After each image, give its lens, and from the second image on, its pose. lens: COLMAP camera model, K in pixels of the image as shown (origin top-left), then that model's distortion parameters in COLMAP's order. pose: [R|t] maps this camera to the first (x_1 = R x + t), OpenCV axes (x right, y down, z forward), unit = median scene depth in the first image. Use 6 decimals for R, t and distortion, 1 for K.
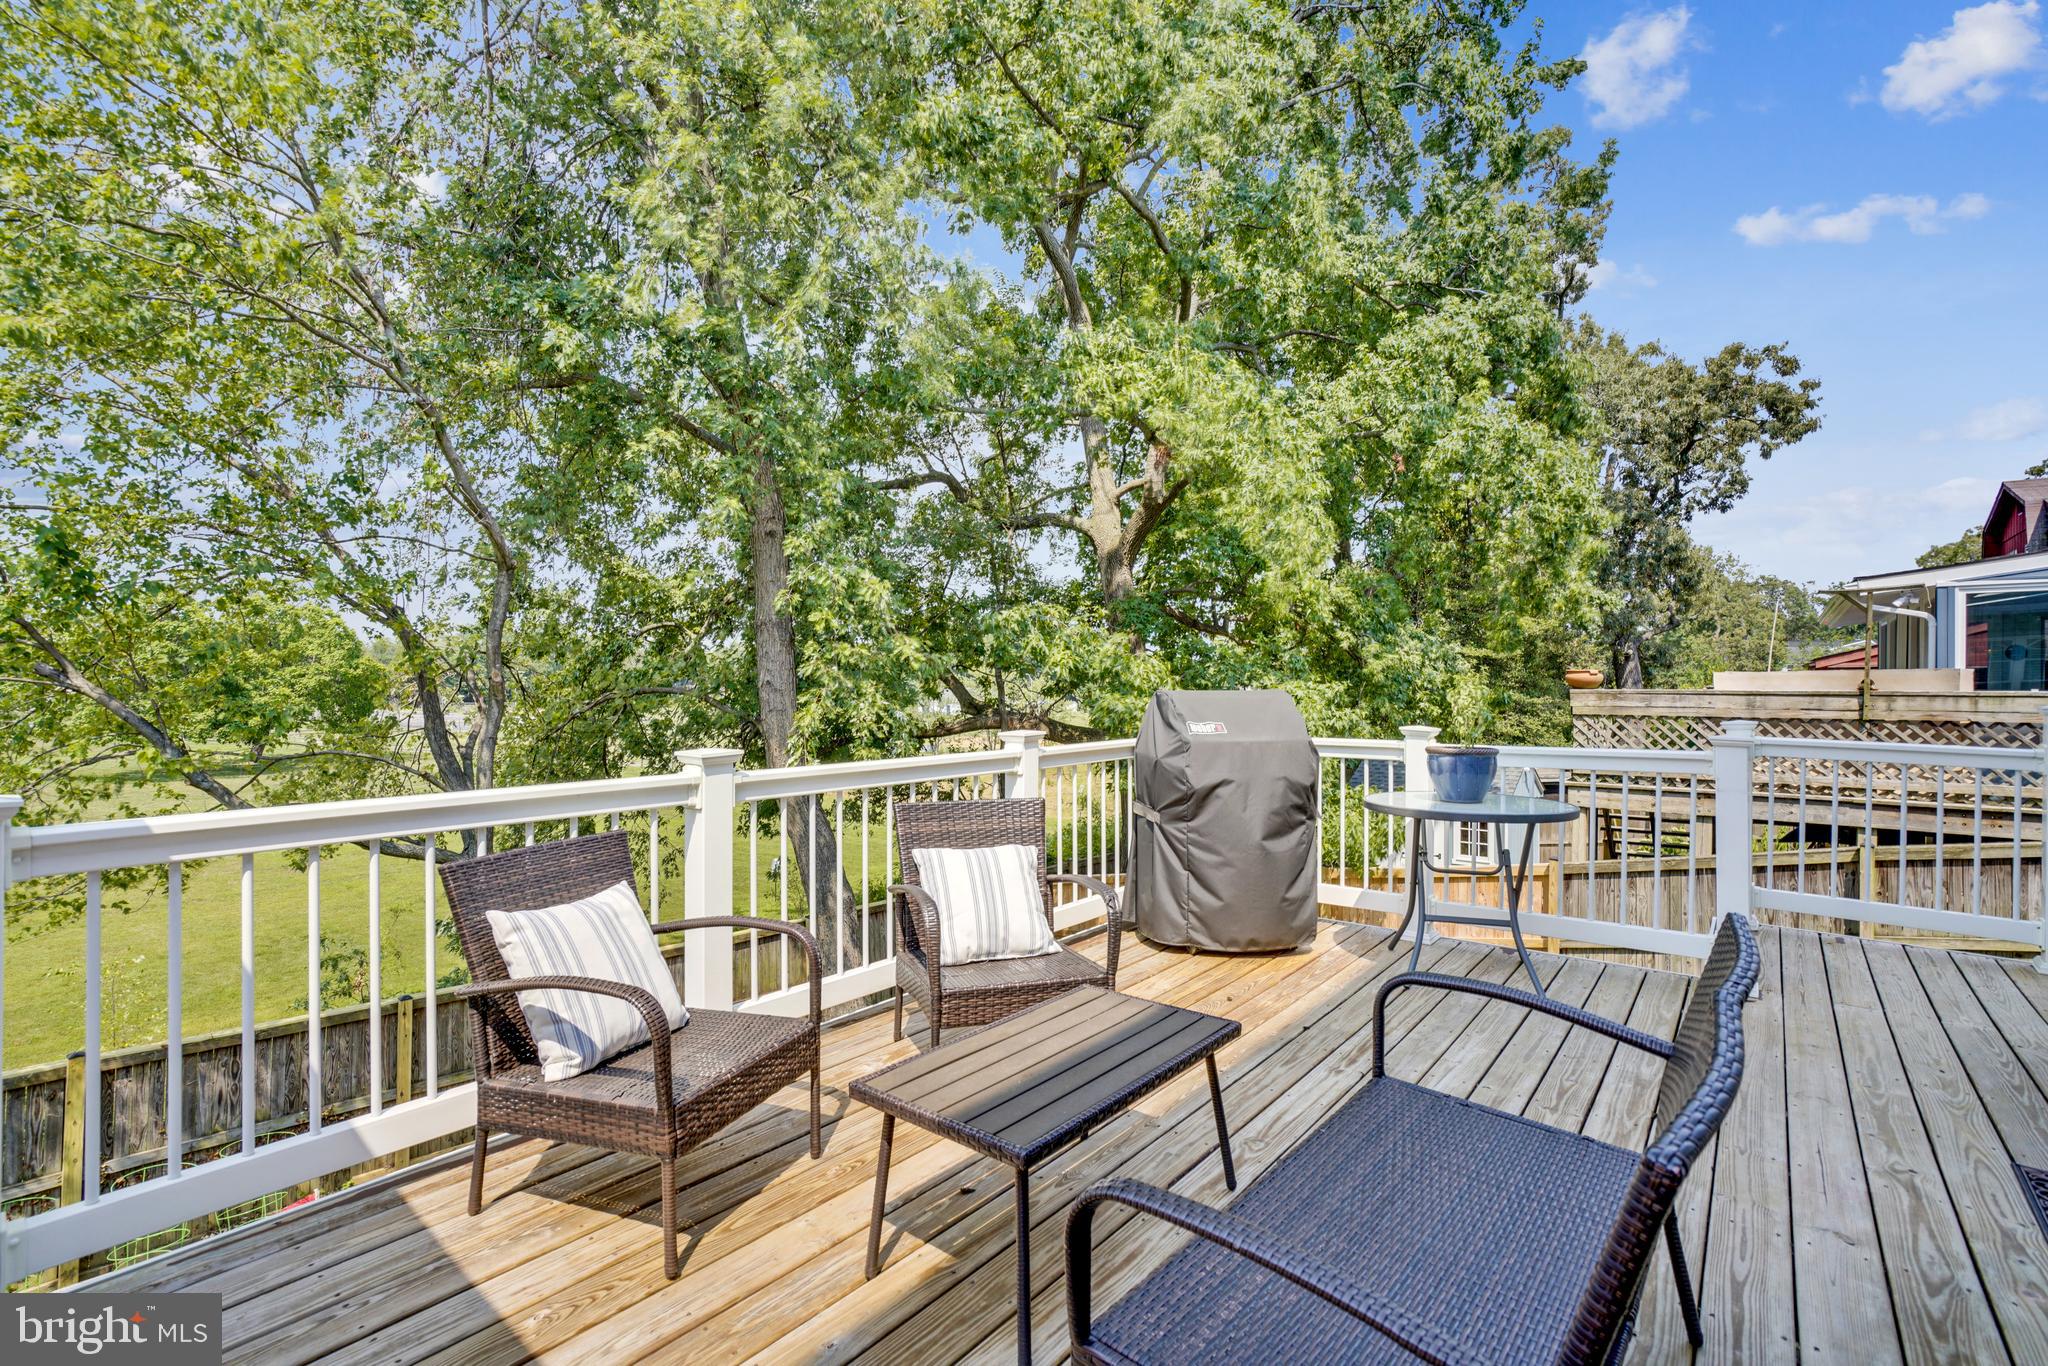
lens RADIAL K [[943.9, 0, 1031.2], [0, 943.9, 688.8], [0, 0, 1]] dist [-0.024551, 0.012611]
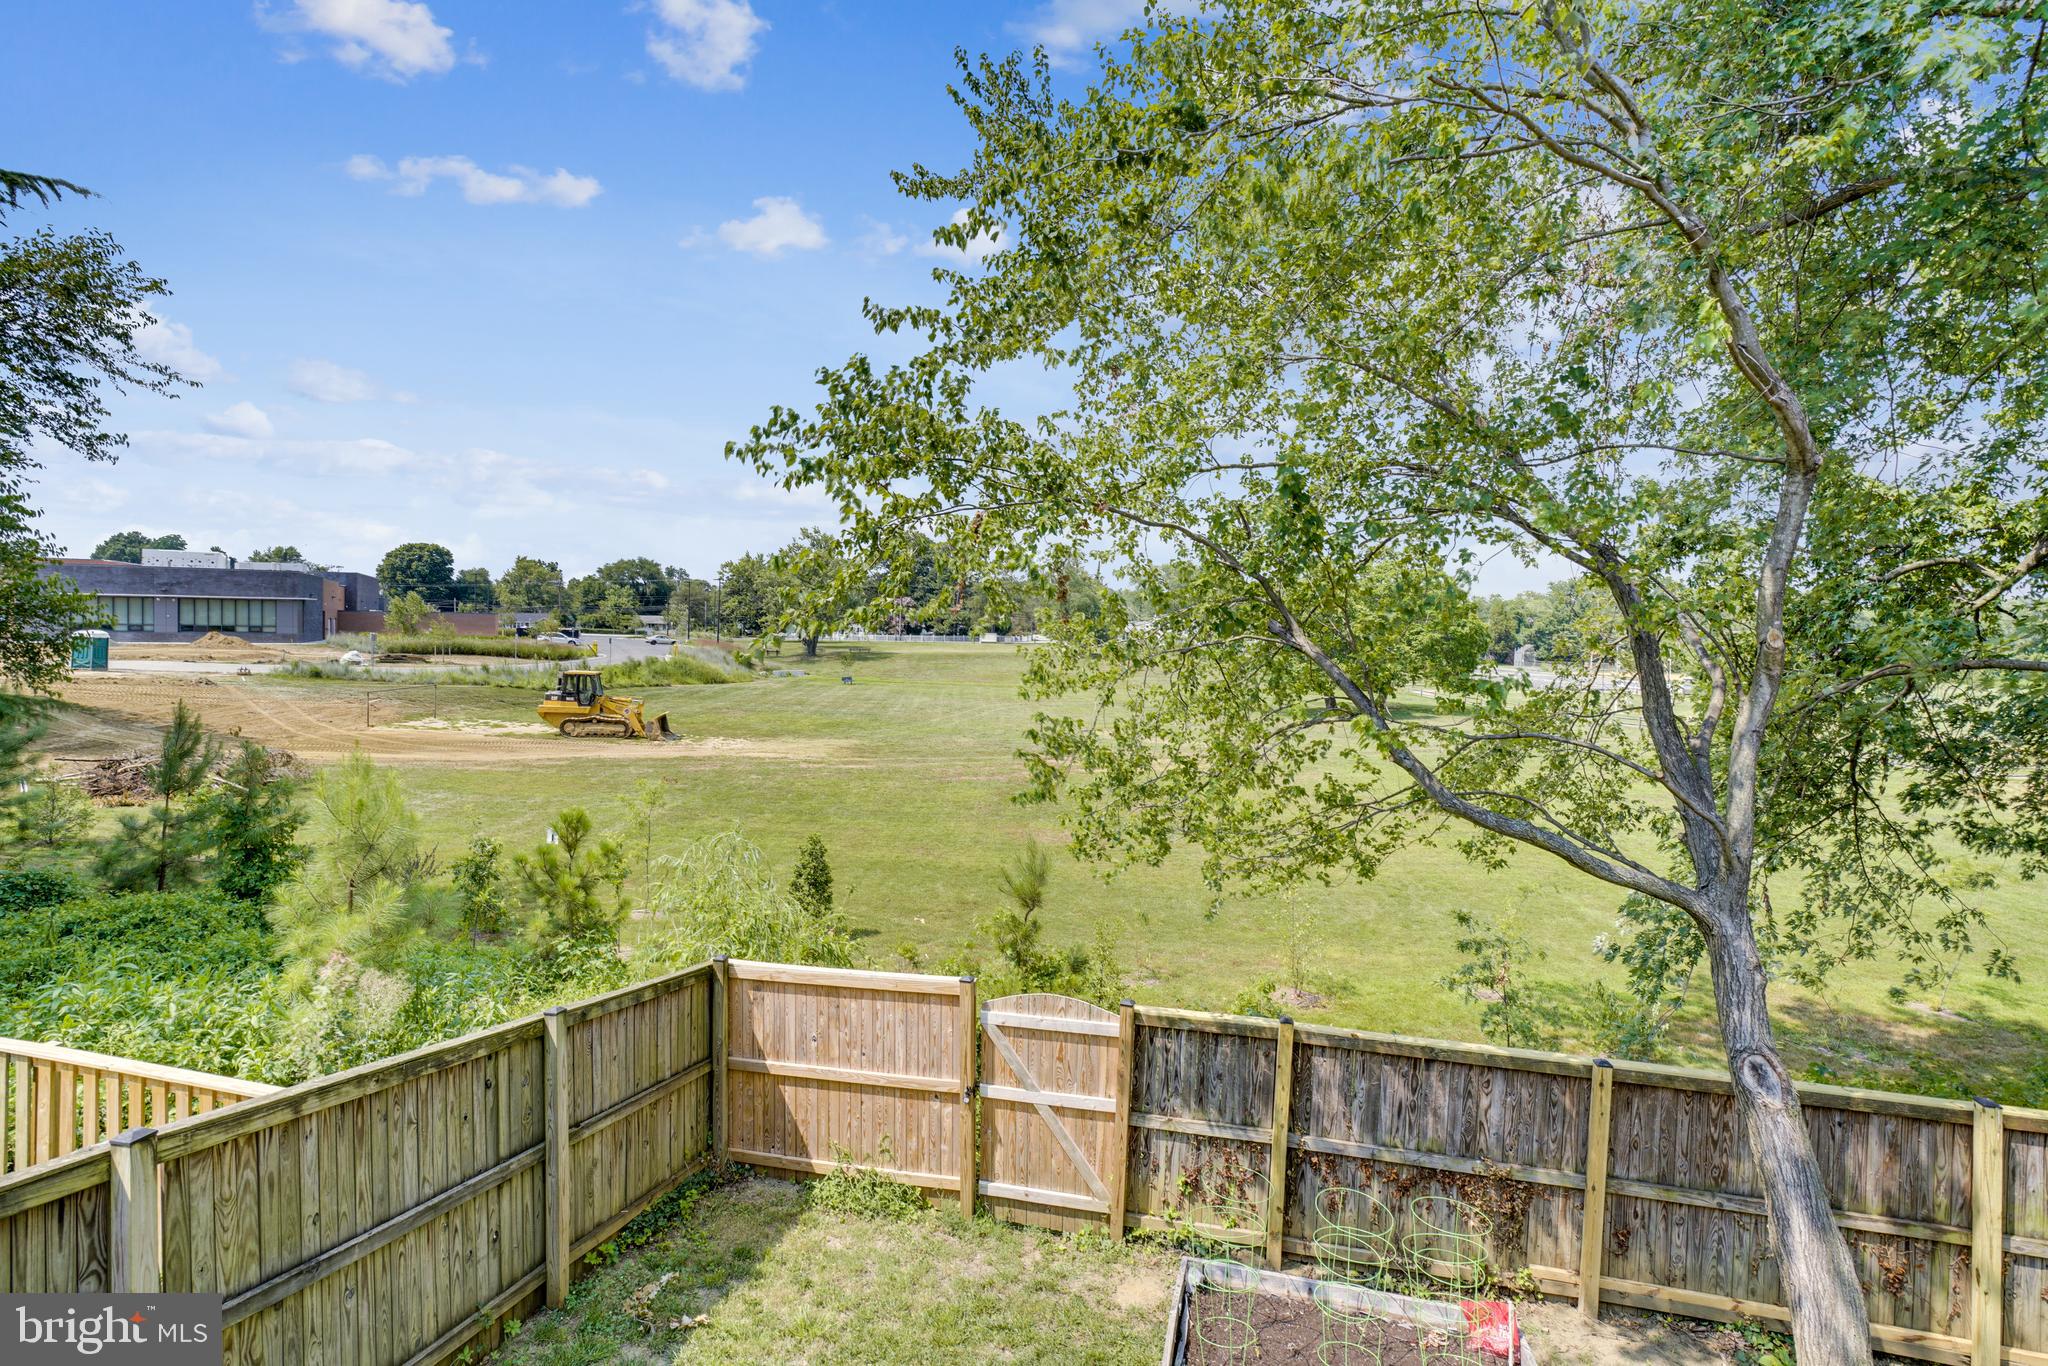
lens RADIAL K [[943.9, 0, 1008.5], [0, 943.9, 634.1], [0, 0, 1]] dist [-0.024551, 0.012611]
pose [[0.487752, 0.009441, -0.872931, -0.306913], [-0.021644, 0.999765, -0.001281, -0.005212], [0.872714, 0.019519, 0.487842, 0.255492]]
